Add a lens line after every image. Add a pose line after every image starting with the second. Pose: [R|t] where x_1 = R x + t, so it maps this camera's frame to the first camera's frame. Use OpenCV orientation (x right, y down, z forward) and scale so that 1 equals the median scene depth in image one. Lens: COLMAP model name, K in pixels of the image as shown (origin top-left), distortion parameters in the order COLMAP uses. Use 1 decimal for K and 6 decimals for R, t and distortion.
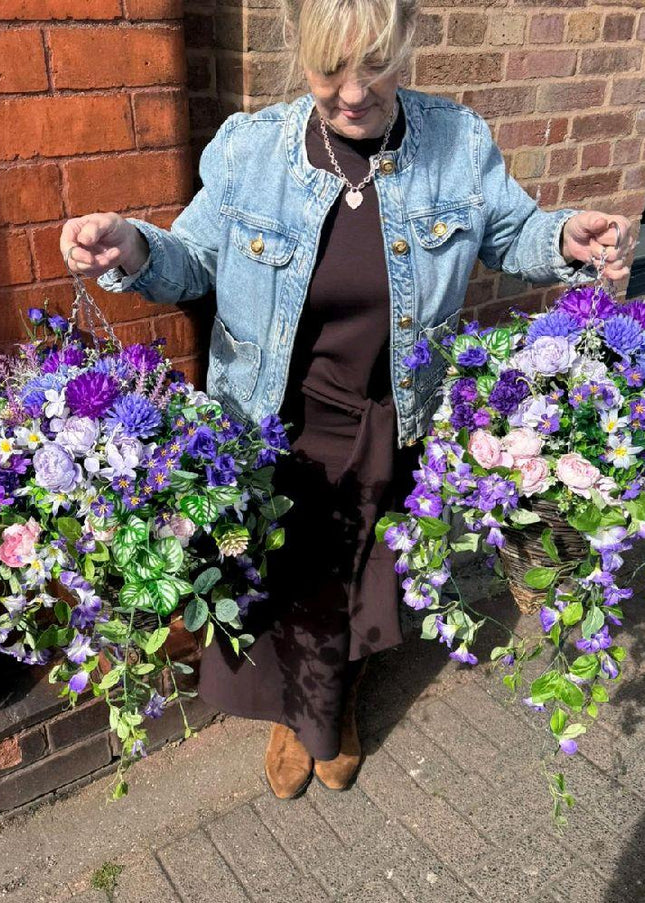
lens RADIAL K [[856.2, 0, 323.1], [0, 856.2, 429.0], [0, 0, 1]] dist [0.004984, 0.000000]
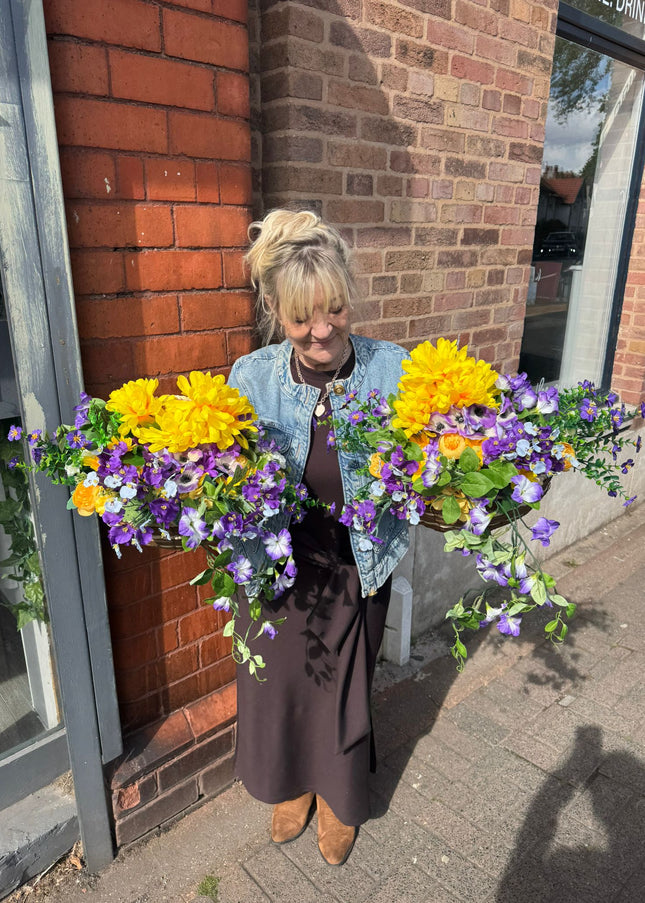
lens RADIAL K [[637.6, 0, 317.5], [0, 637.6, 447.9], [0, 0, 1]] dist [0.031126, -0.039032]
pose [[0.993068, -0.045998, 0.108172, -0.161304], [0.062240, 0.986429, -0.151937, 0.007545], [-0.099715, 0.157617, 0.982453, -0.112964]]
